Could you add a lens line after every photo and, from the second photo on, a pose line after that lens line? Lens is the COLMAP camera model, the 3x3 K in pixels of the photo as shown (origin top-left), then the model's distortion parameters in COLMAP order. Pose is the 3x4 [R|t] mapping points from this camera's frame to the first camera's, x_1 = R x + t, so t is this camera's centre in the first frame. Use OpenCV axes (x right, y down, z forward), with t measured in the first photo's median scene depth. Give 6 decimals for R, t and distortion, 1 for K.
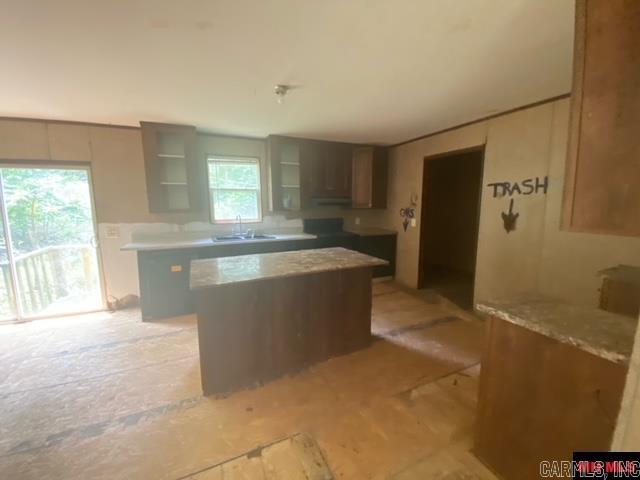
lens RADIAL K [[258.3, 0, 320.0], [0, 258.3, 240.0], [0, 0, 1]] dist [-0.000148, -0.000002]
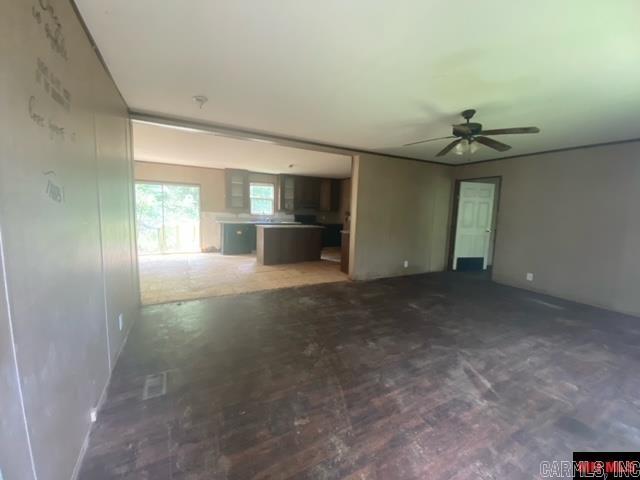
lens RADIAL K [[259.9, 0, 320.0], [0, 259.9, 240.0], [0, 0, 1]] dist [0.000117, -0.000001]
pose [[0.998020, 0.032262, 0.053993, 0.029519], [-0.030656, 0.999070, -0.030313, 0.181440], [-0.054921, 0.028598, 0.998081, -1.074835]]
